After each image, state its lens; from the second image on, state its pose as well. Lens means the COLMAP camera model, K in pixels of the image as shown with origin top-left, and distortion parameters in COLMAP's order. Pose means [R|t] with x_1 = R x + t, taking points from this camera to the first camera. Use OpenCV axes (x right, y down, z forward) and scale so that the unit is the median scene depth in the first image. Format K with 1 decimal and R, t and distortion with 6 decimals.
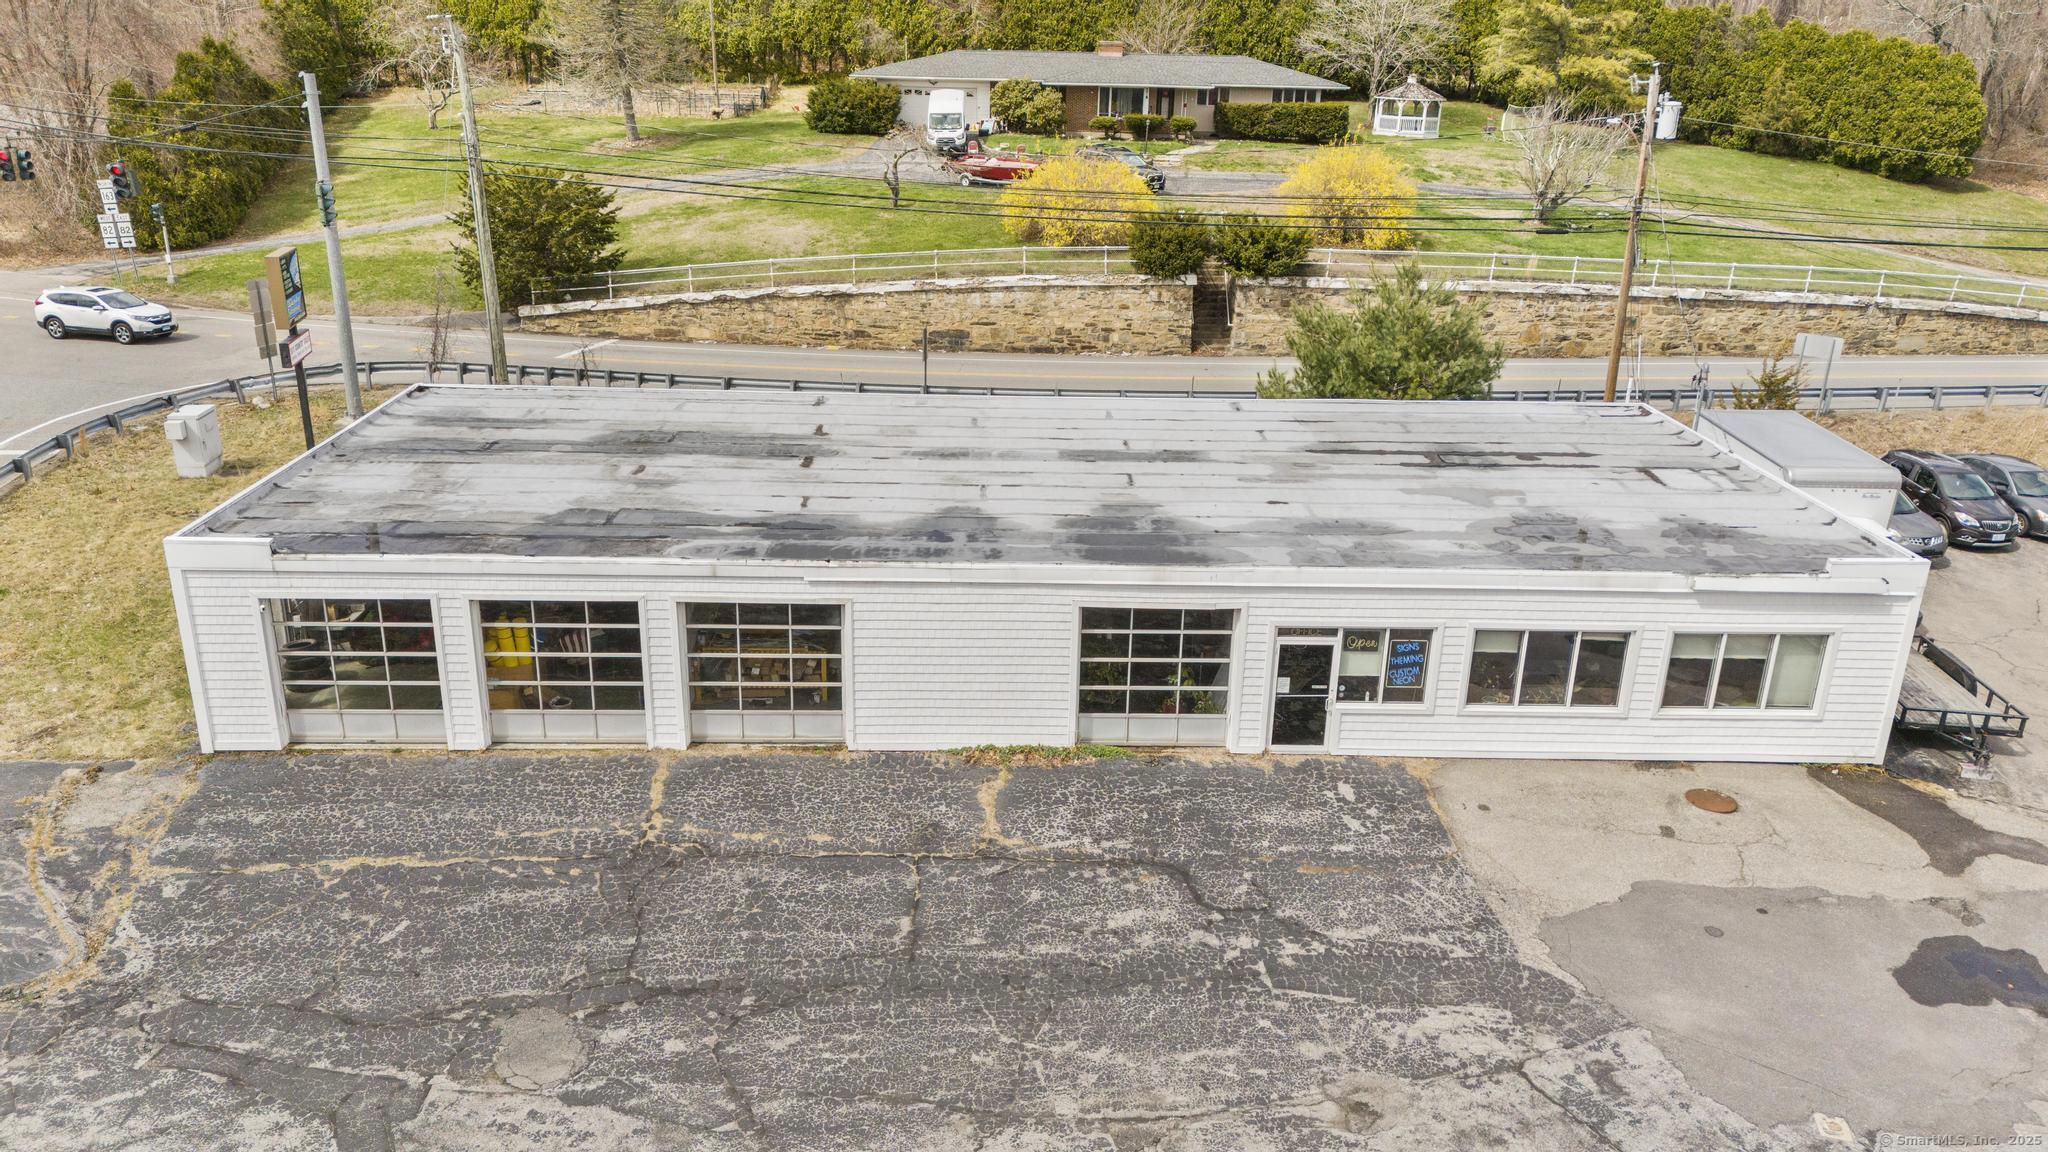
lens RADIAL K [[1495.7, 0, 1024.0], [0, 1495.7, 576.0], [0, 0, 1]] dist [0.120609, -0.136272]
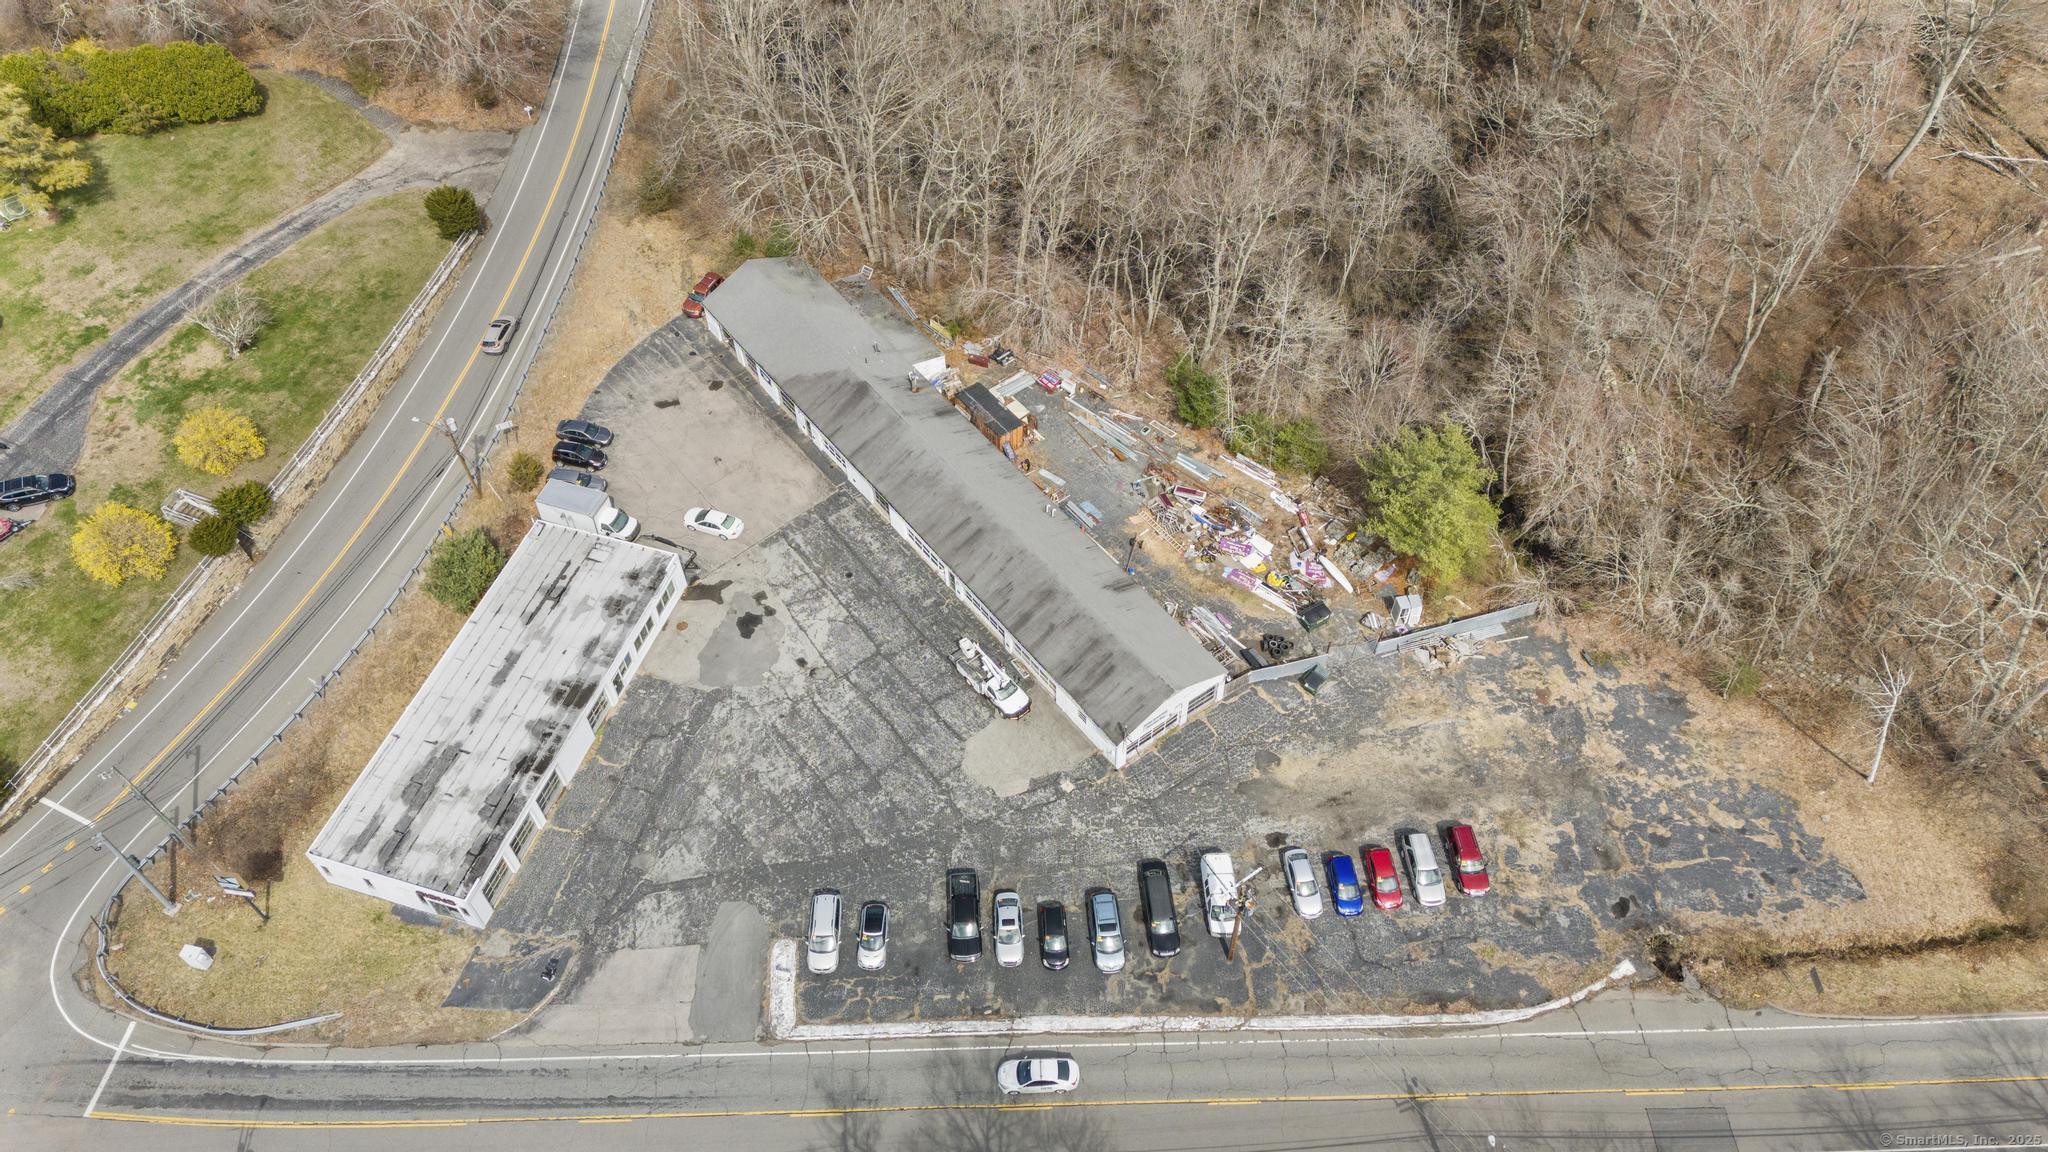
lens RADIAL K [[1495.7, 0, 1024.0], [0, 1495.7, 576.0], [0, 0, 1]] dist [0.120609, -0.136272]
pose [[0.331037, -0.754472, 0.566733, -0.732234], [0.346616, 0.655834, 0.670626, -1.171347], [-0.877652, -0.025563, 0.478617, -0.902506]]
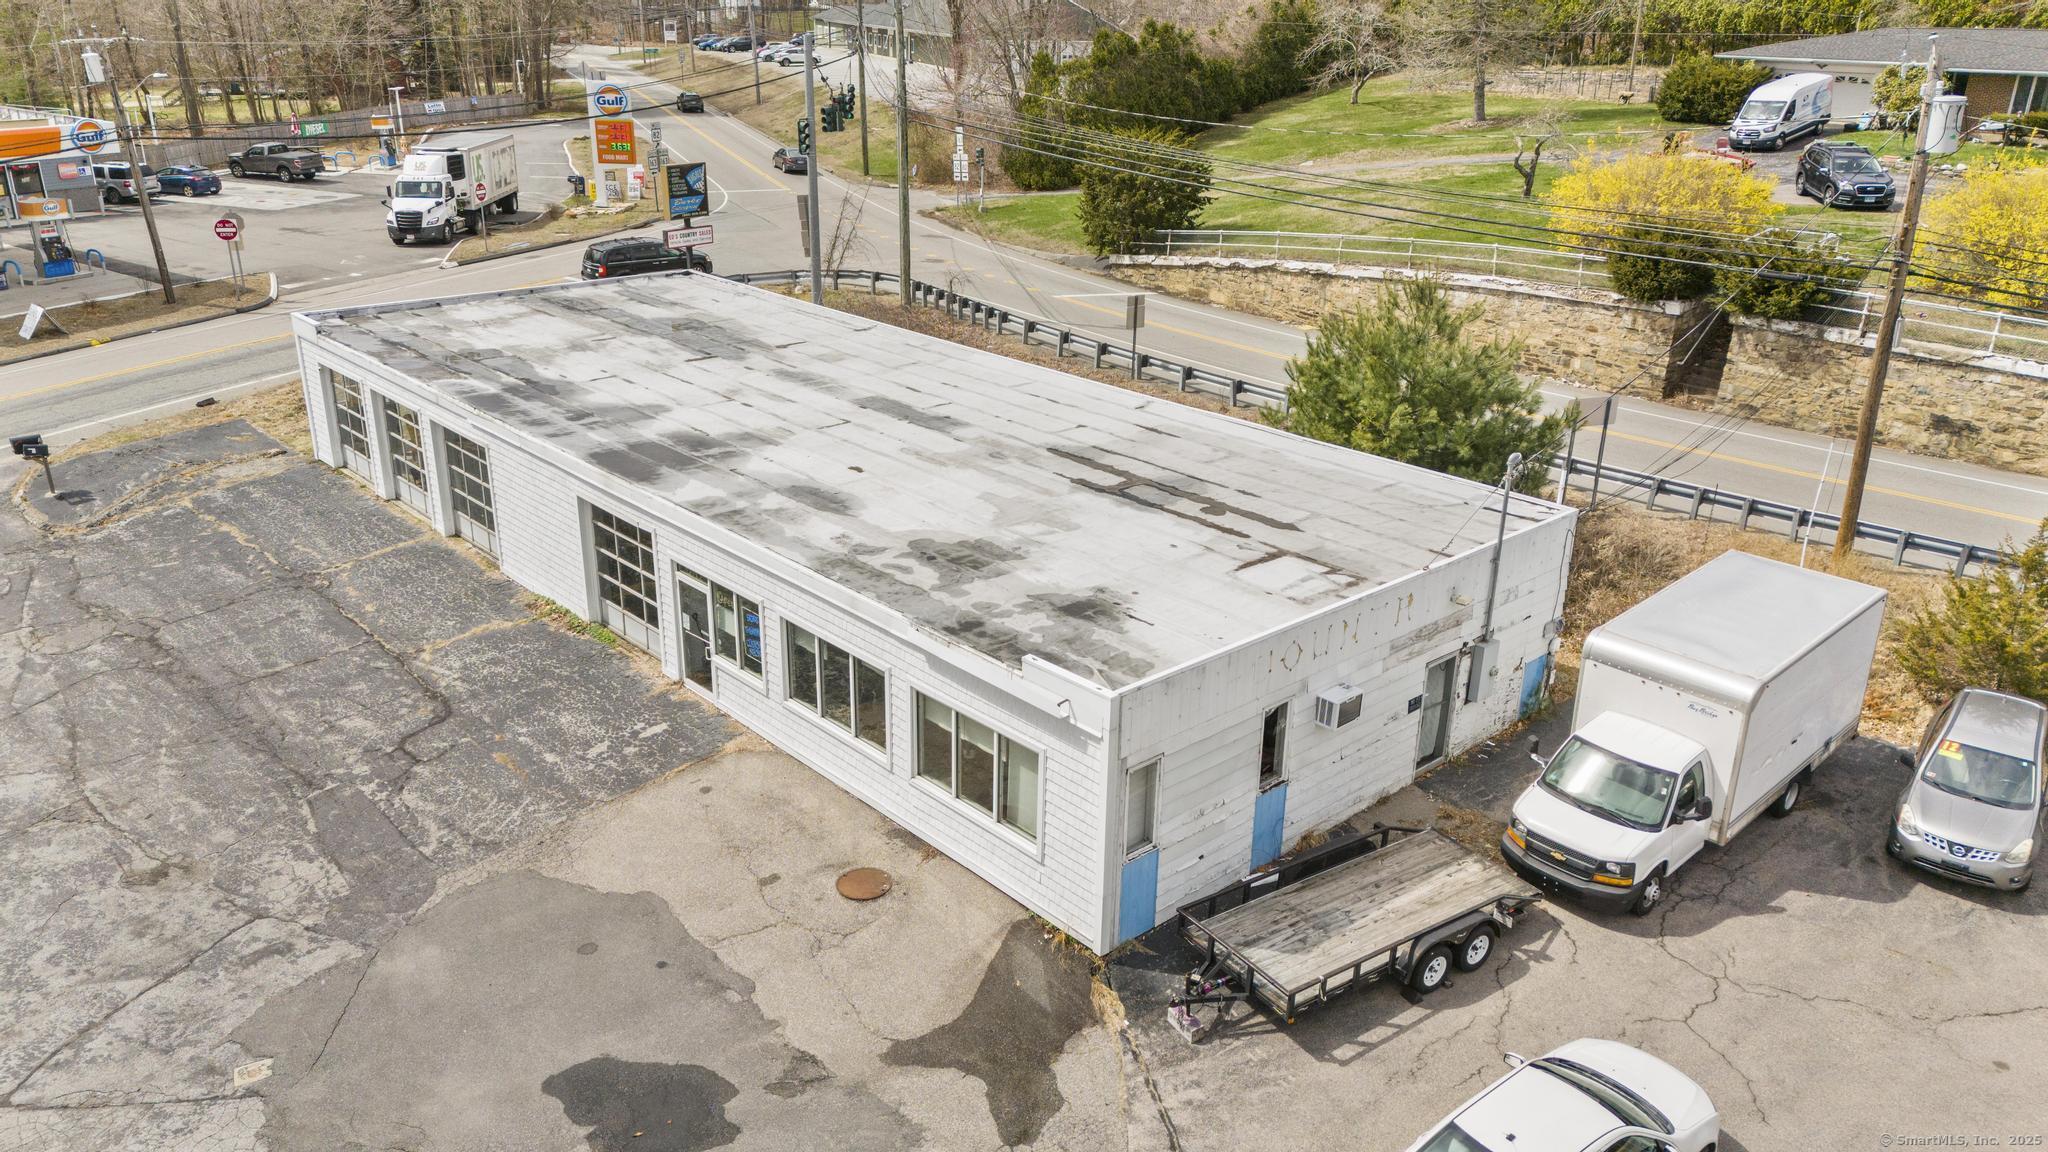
lens RADIAL K [[1501.4, 0, 1024.0], [0, 1501.4, 576.0], [0, 0, 1]] dist [0.087400, -0.086553]
pose [[0.652474, 0.265272, -0.709866, 0.495680], [-0.262604, 0.957837, 0.116564, -0.064977], [0.710857, 0.110359, 0.694625, 0.213806]]
